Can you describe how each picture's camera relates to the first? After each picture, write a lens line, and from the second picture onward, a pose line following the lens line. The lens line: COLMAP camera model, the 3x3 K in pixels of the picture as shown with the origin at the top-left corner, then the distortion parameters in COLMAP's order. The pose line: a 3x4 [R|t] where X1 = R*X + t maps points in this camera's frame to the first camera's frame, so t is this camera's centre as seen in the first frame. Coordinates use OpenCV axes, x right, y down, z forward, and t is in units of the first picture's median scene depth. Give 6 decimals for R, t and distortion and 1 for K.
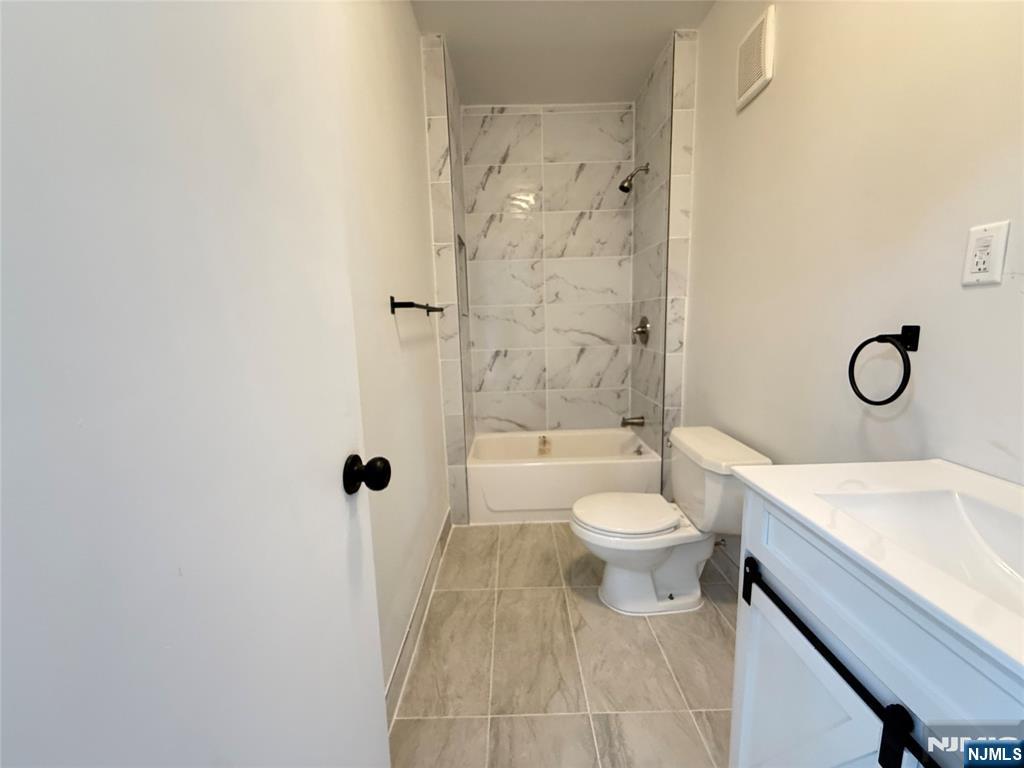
lens RADIAL K [[410.5, 0, 514.6], [0, 410.5, 384.2], [0, 0, 1]] dist [-0.004451, 0.000083]
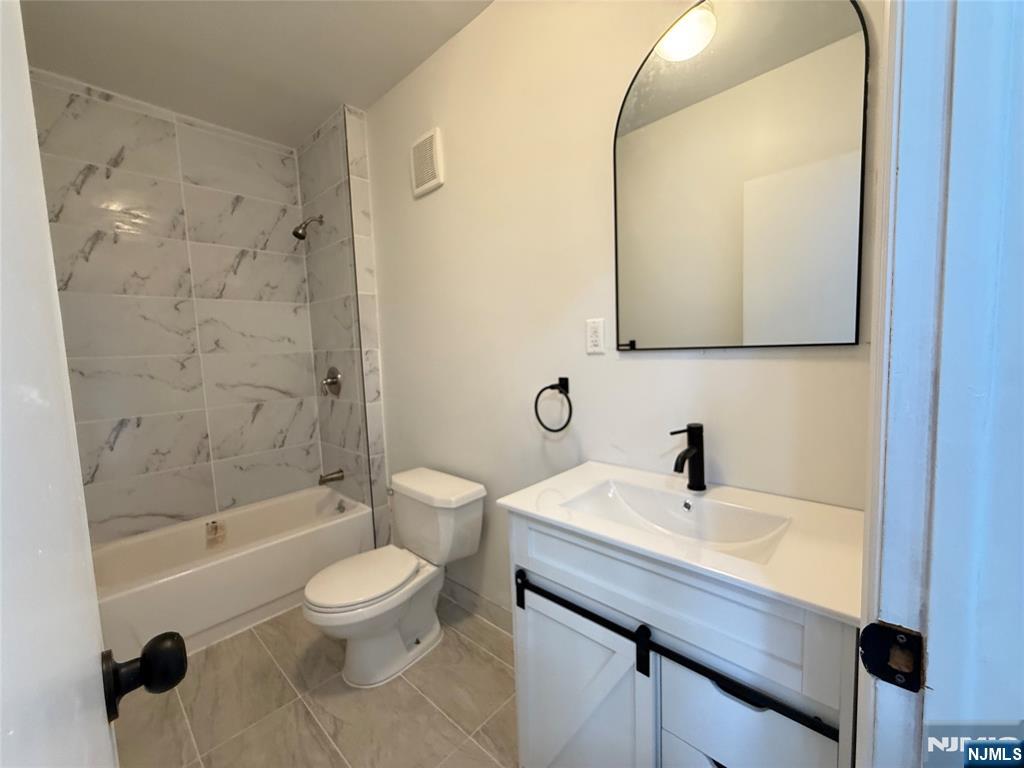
lens RADIAL K [[410.5, 0, 512.1], [0, 410.5, 383.6], [0, 0, 1]] dist [-0.004451, 0.000083]
pose [[0.682071, -0.058987, 0.728903, -0.128822], [0.130130, 0.990624, -0.041602, -0.036275], [-0.719614, 0.123227, 0.683352, 0.039514]]
